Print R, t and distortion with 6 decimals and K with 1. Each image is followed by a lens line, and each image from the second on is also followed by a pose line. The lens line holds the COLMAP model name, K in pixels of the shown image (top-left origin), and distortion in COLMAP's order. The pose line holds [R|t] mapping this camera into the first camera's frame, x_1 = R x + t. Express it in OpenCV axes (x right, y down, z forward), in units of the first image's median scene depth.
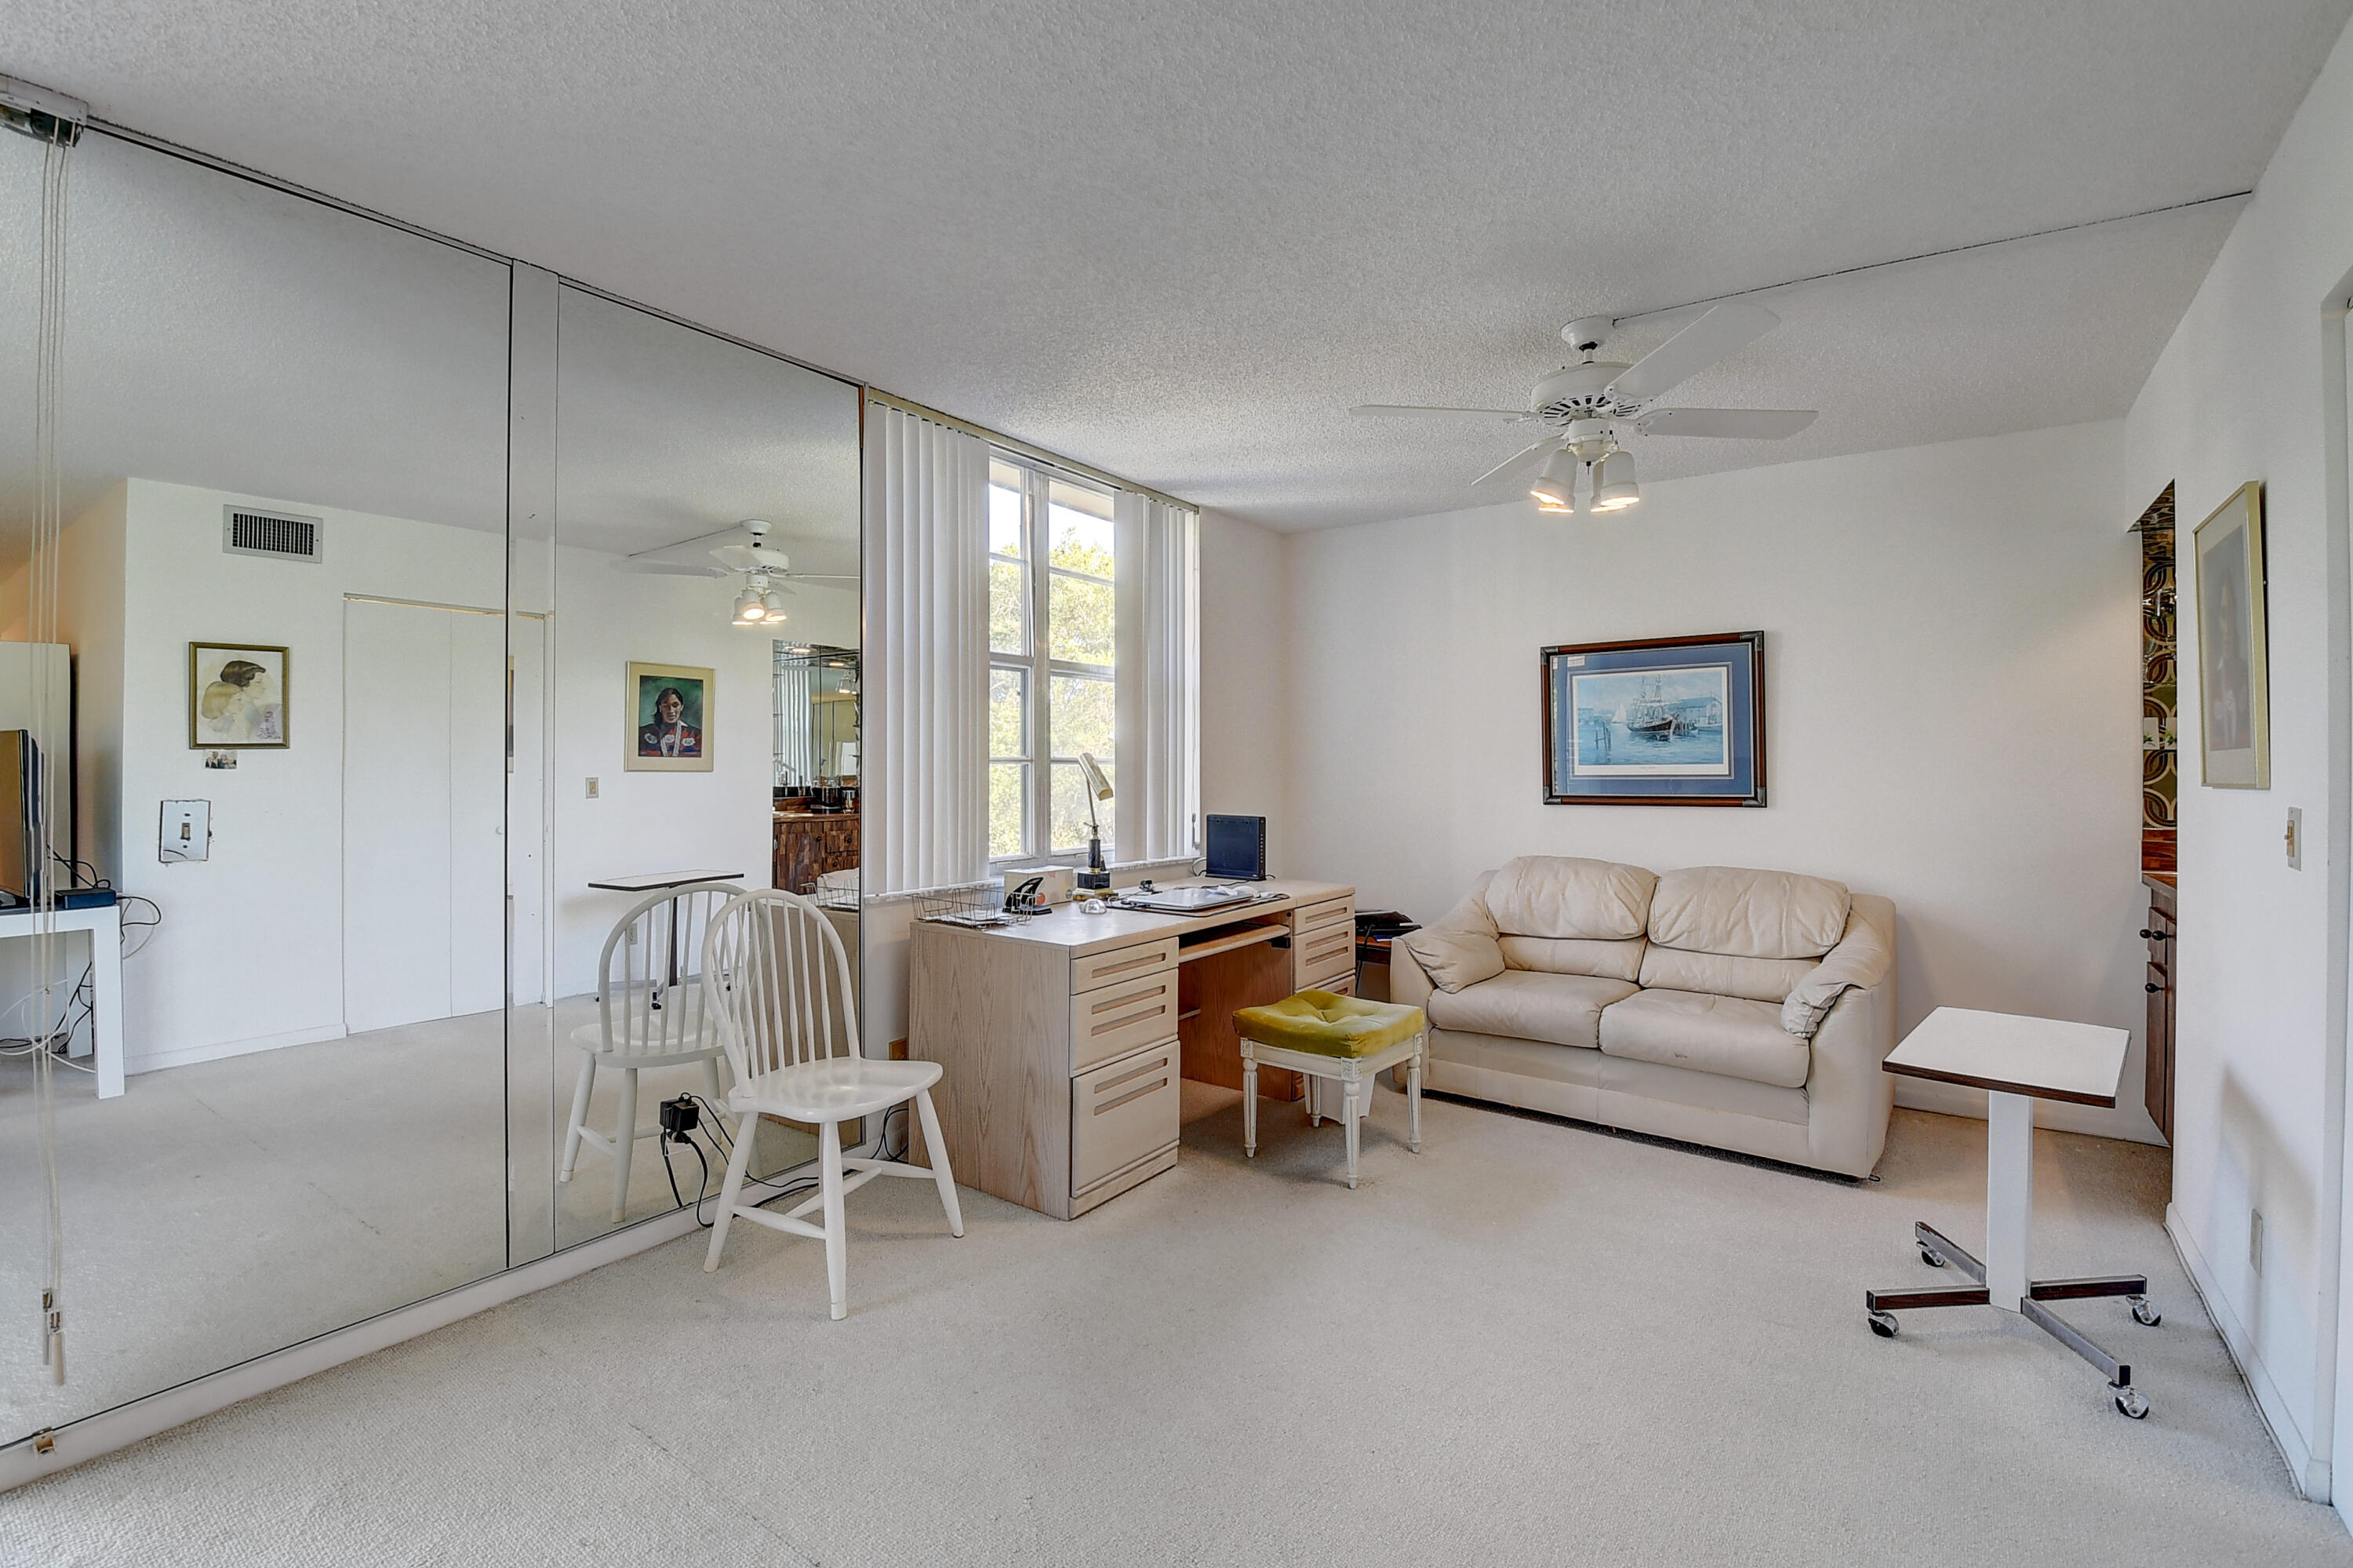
lens RADIAL K [[1043.6, 0, 1170.3], [0, 1043.6, 763.7], [0, 0, 1]] dist [0.008159, -0.017193]
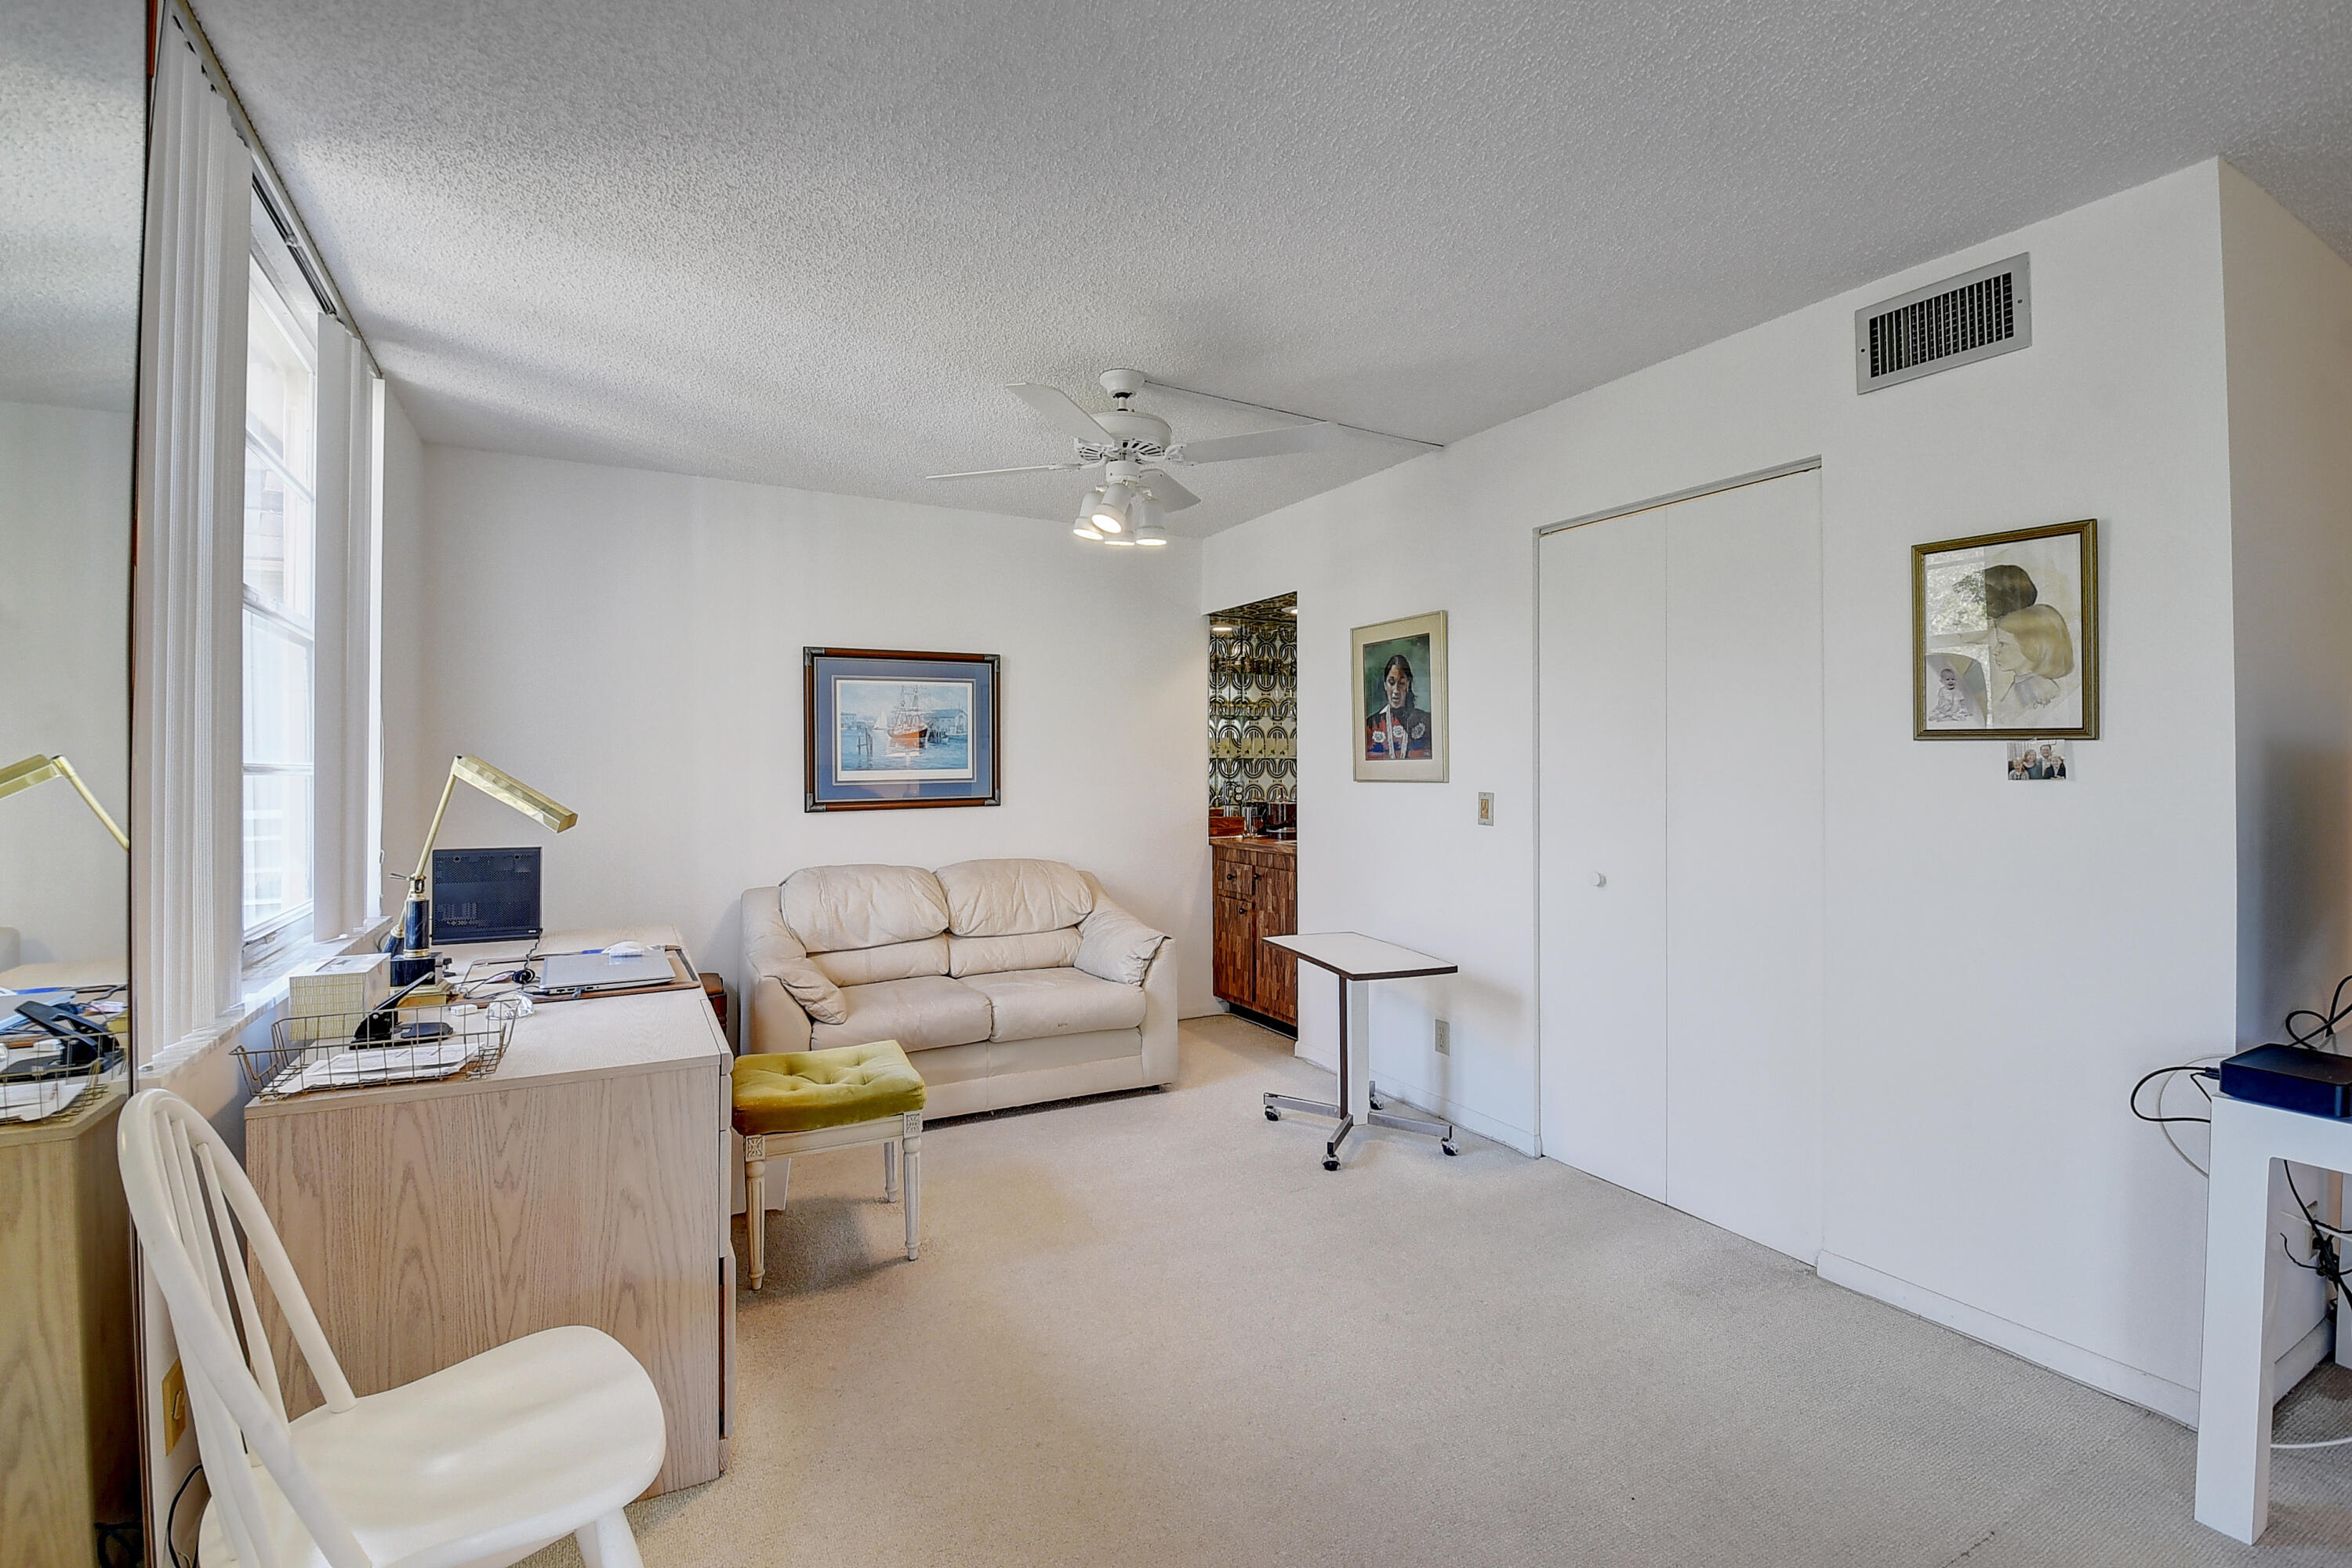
lens RADIAL K [[1039.0, 0, 1170.2], [0, 1039.0, 752.0], [0, 0, 1]] dist [0.000388, -0.000094]
pose [[0.421541, 0.010267, 0.906751, -0.401566], [0.004522, 0.999900, -0.013424, -0.001857], [-0.906798, 0.009759, 0.421452, 0.335241]]
